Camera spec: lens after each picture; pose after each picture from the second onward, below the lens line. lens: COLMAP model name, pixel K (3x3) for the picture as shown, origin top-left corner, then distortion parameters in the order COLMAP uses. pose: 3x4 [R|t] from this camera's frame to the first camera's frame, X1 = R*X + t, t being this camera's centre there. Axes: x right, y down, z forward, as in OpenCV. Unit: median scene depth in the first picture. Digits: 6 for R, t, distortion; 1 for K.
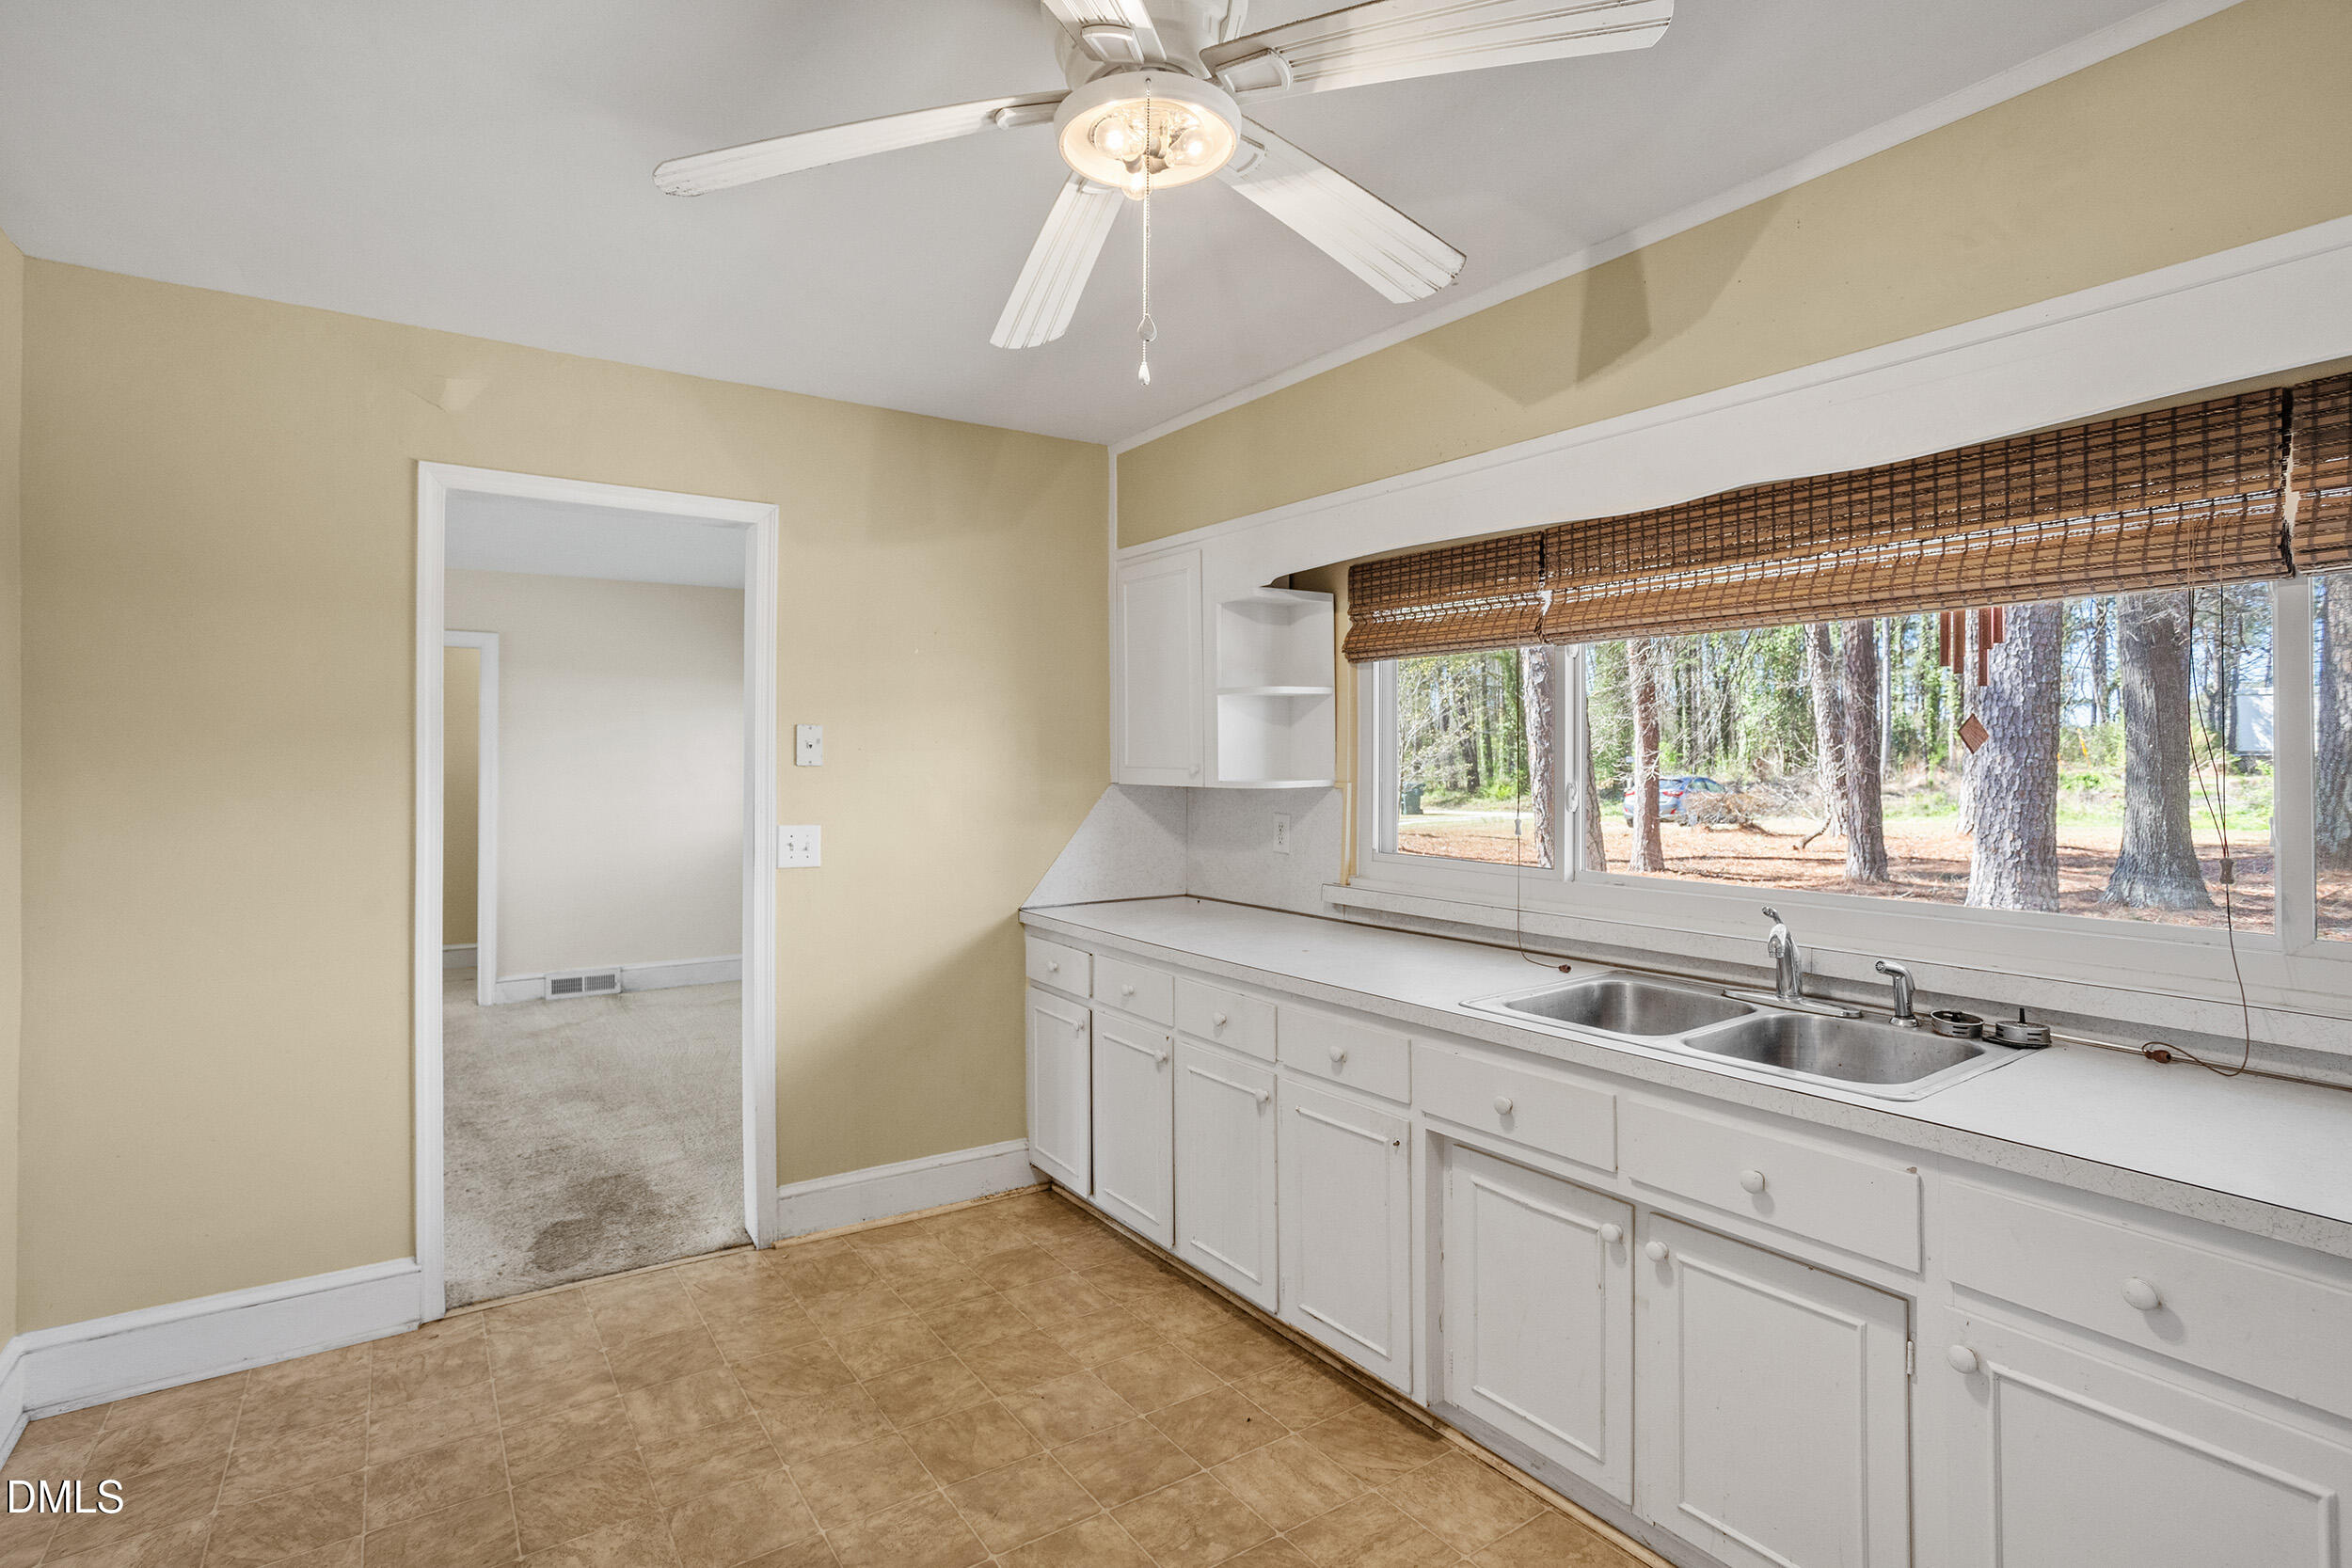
lens RADIAL K [[1158.5, 0, 1169.4], [0, 1158.5, 758.5], [0, 0, 1]] dist [-0.033102, 0.018088]
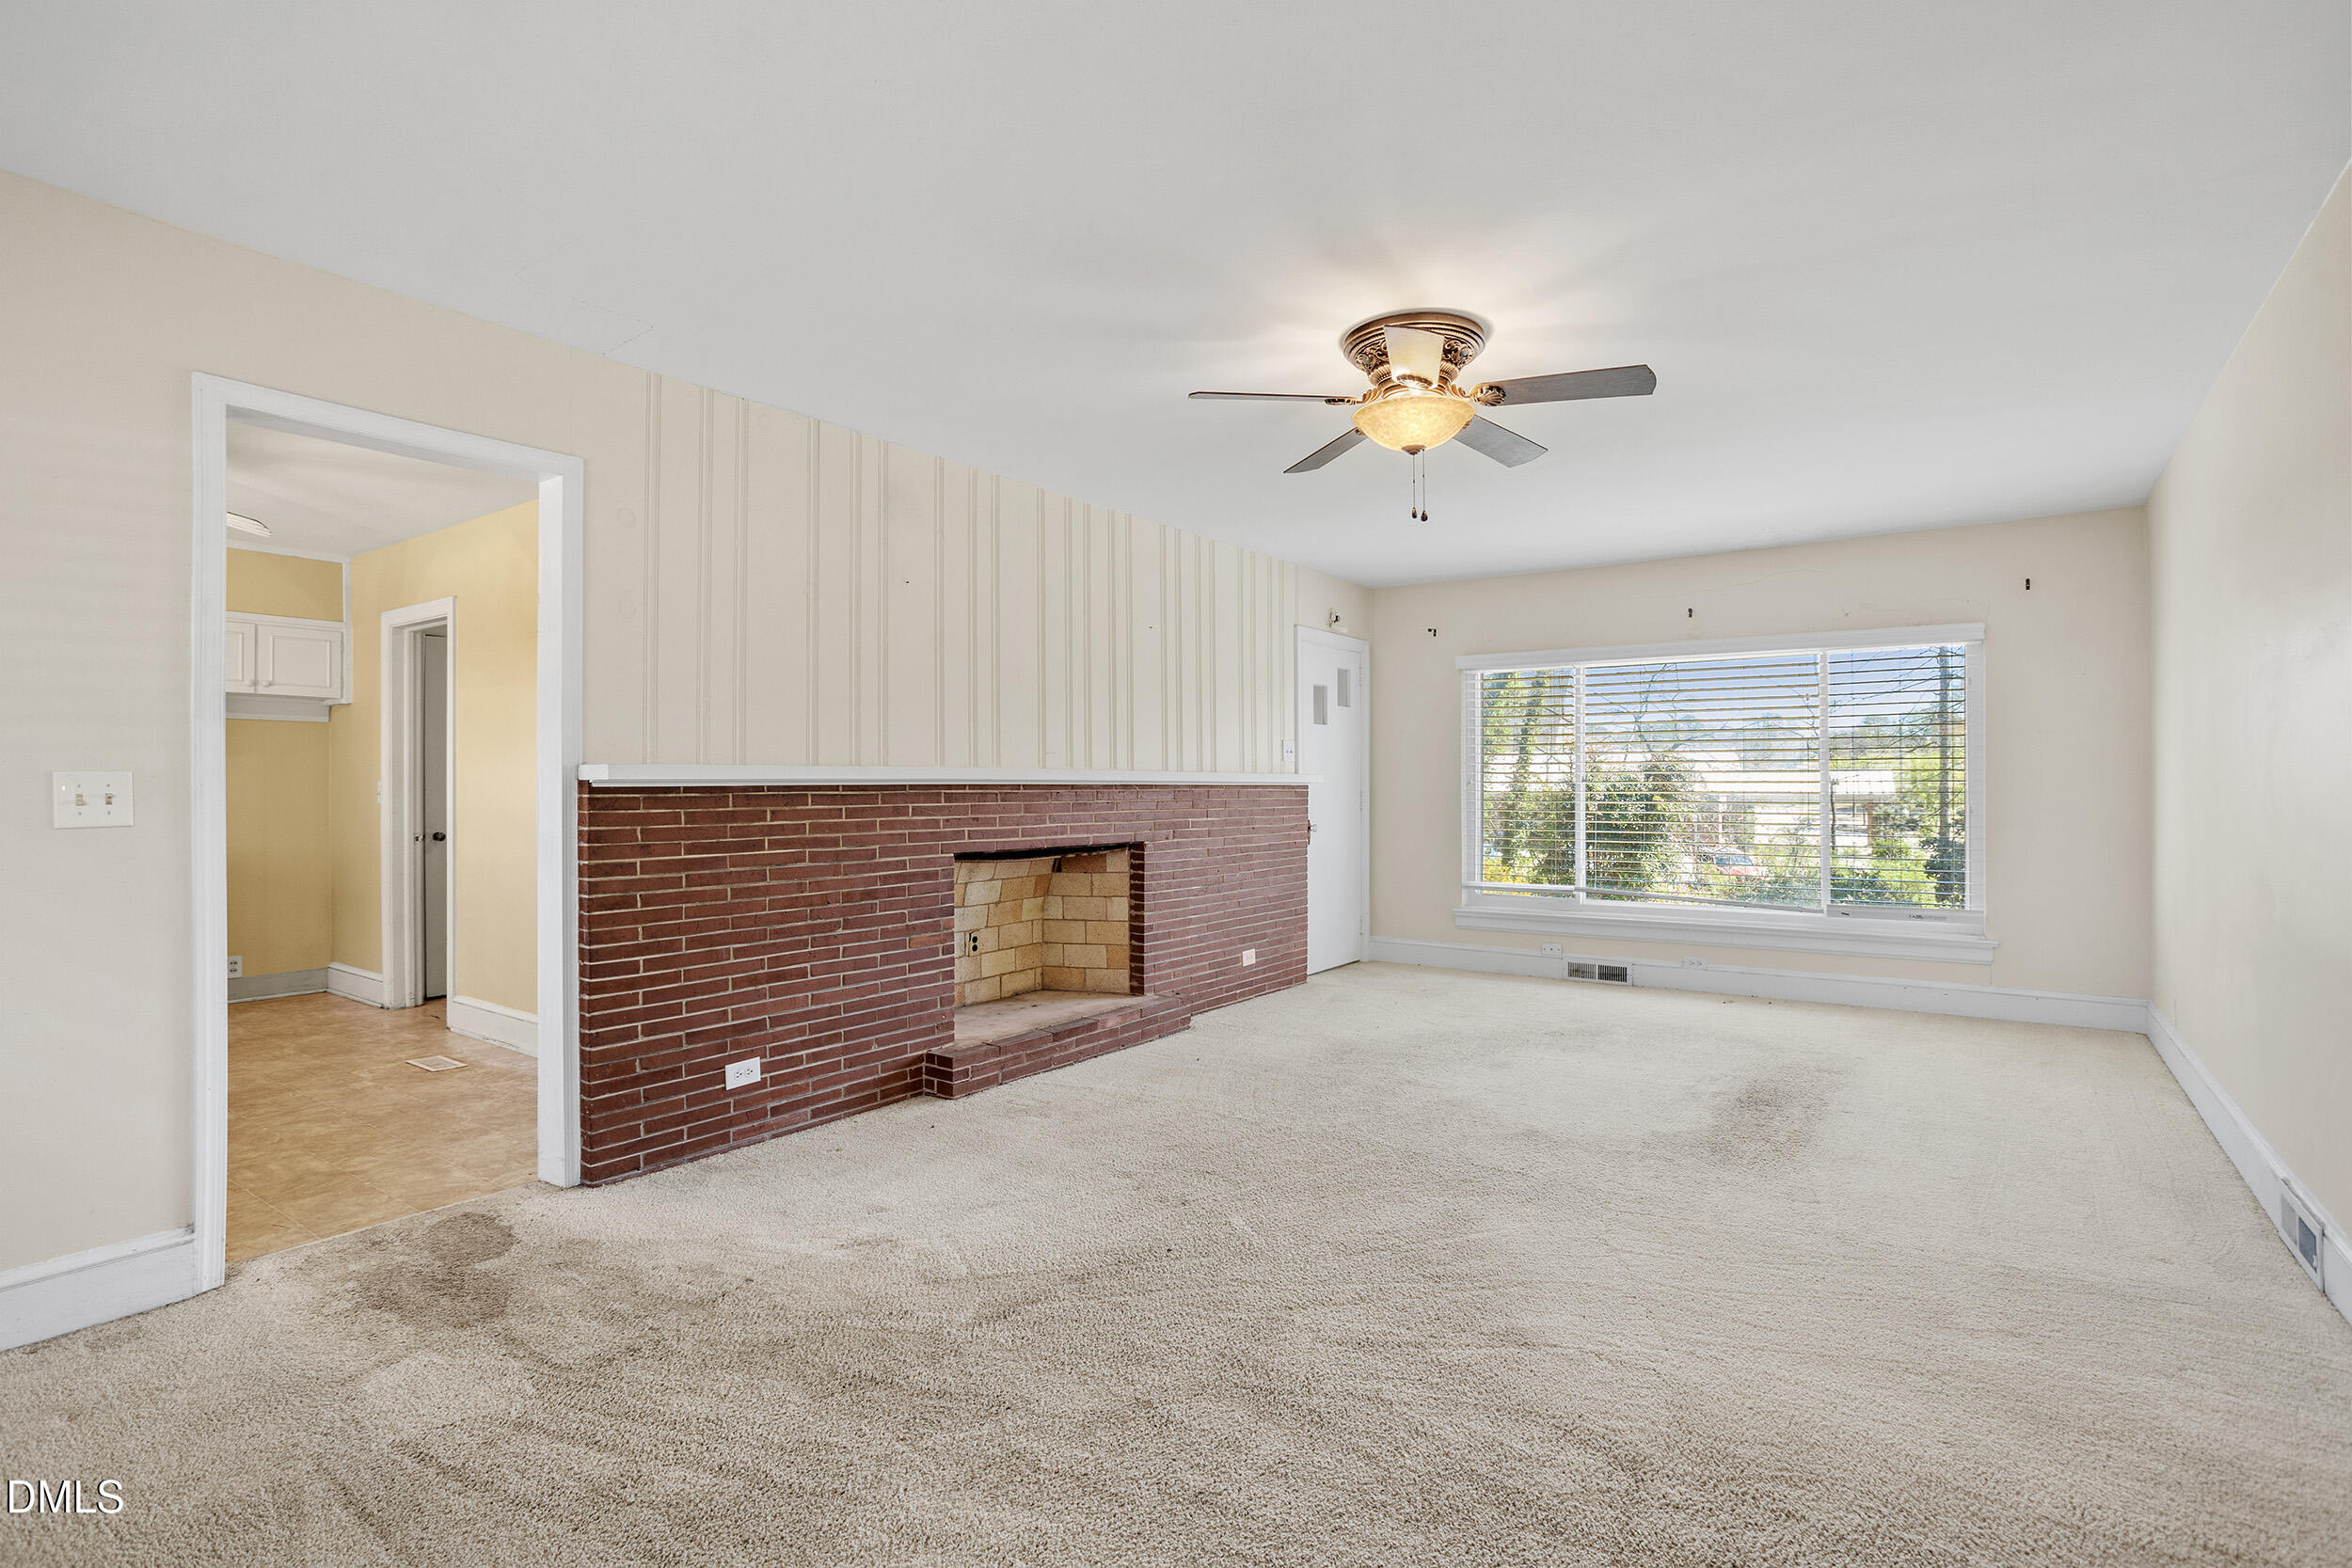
lens RADIAL K [[1158.5, 0, 1163.3], [0, 1158.5, 788.8], [0, 0, 1]] dist [-0.033102, 0.018088]
pose [[-0.949170, -0.001288, -0.314762, -1.038510], [0.001801, 0.999953, -0.009523, 0.120766], [0.314760, -0.009606, -0.949123, 2.754738]]
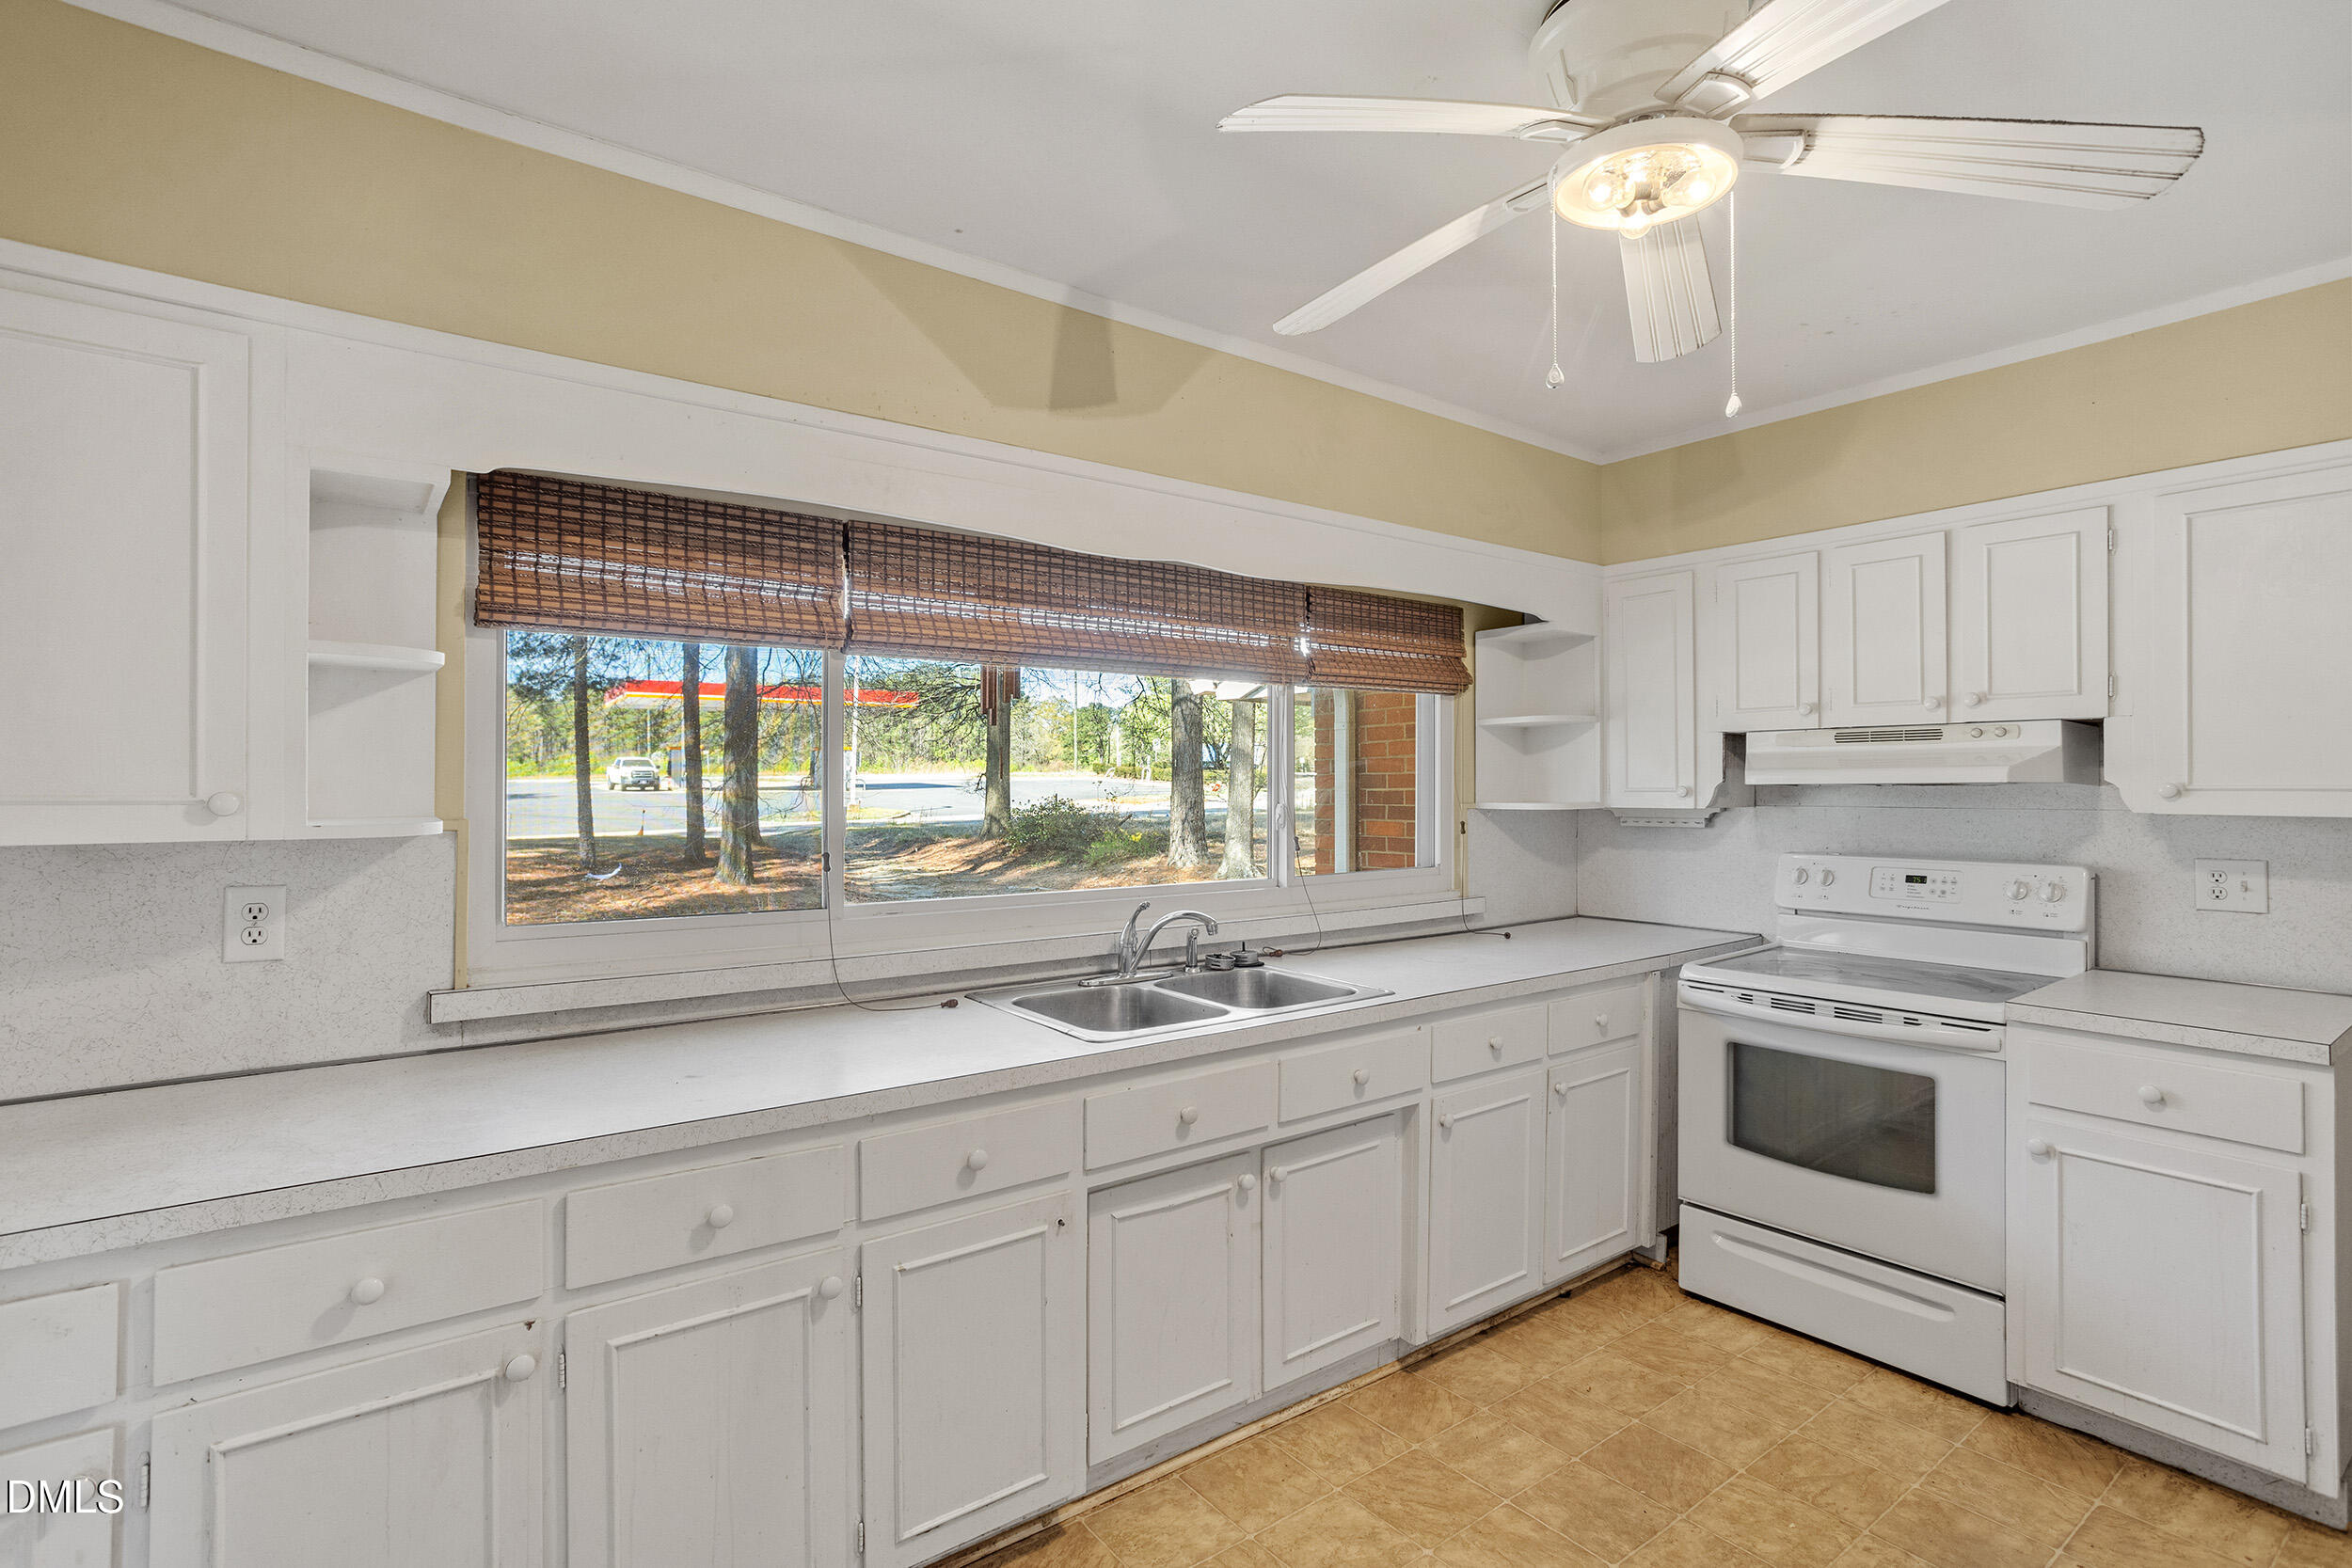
lens RADIAL K [[1158.5, 0, 1174.9], [0, 1158.5, 784.4], [0, 0, 1]] dist [-0.033102, 0.018088]
pose [[-0.049100, -0.005312, 0.998780, -0.653271], [-0.002225, 0.999984, 0.005209, -0.003445], [-0.998791, -0.001967, -0.049111, 0.923553]]
